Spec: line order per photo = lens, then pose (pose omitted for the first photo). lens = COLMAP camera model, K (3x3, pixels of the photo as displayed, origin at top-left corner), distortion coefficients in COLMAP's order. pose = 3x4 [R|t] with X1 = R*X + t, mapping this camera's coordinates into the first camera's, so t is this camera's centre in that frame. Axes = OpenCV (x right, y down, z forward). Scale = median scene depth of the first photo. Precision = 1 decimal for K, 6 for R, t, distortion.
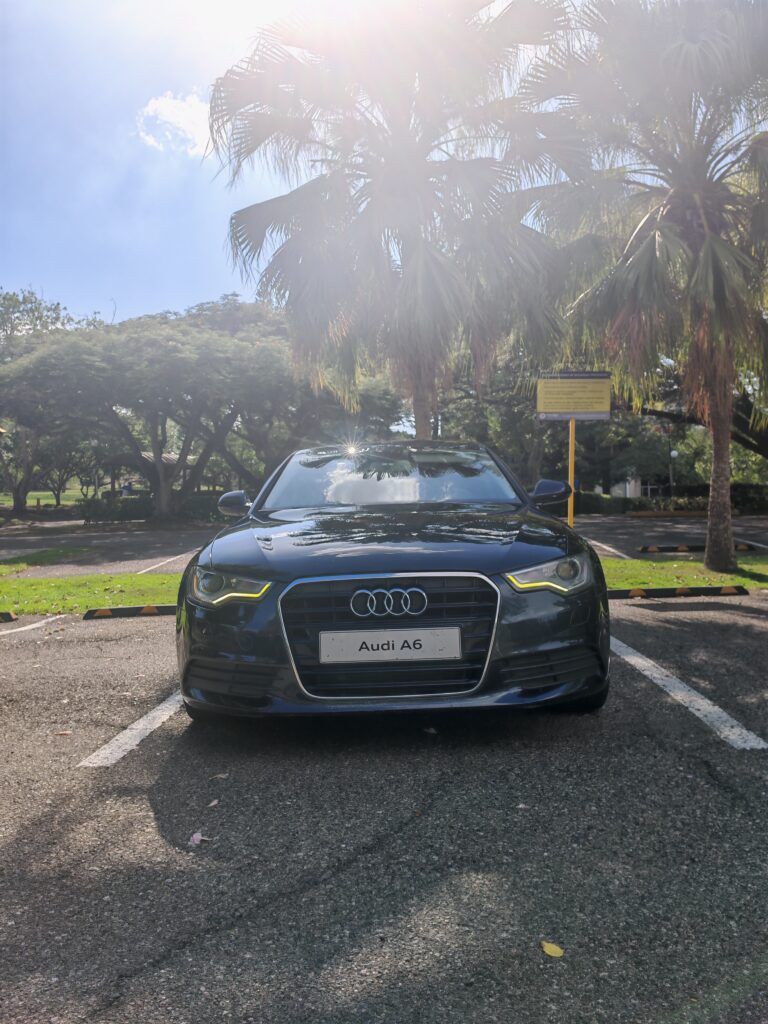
lens RADIAL K [[782.8, 0, 385.8], [0, 782.8, 504.8], [0, 0, 1]] dist [-0.001610, 0.001749]
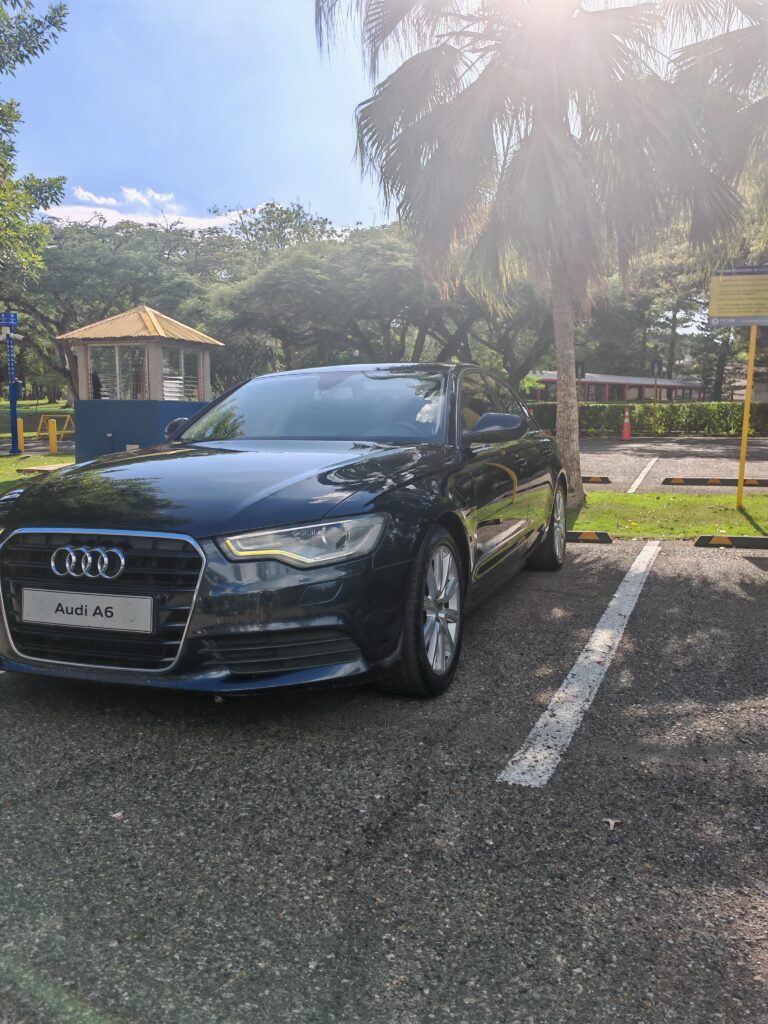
lens RADIAL K [[782.8, 0, 383.4], [0, 782.8, 518.1], [0, 0, 1]] dist [-0.001610, 0.001749]
pose [[0.944137, 0.057283, -0.324537, 0.587478], [-0.014078, 0.990889, 0.133942, -0.047549], [0.329253, -0.121890, 0.936342, 0.273994]]
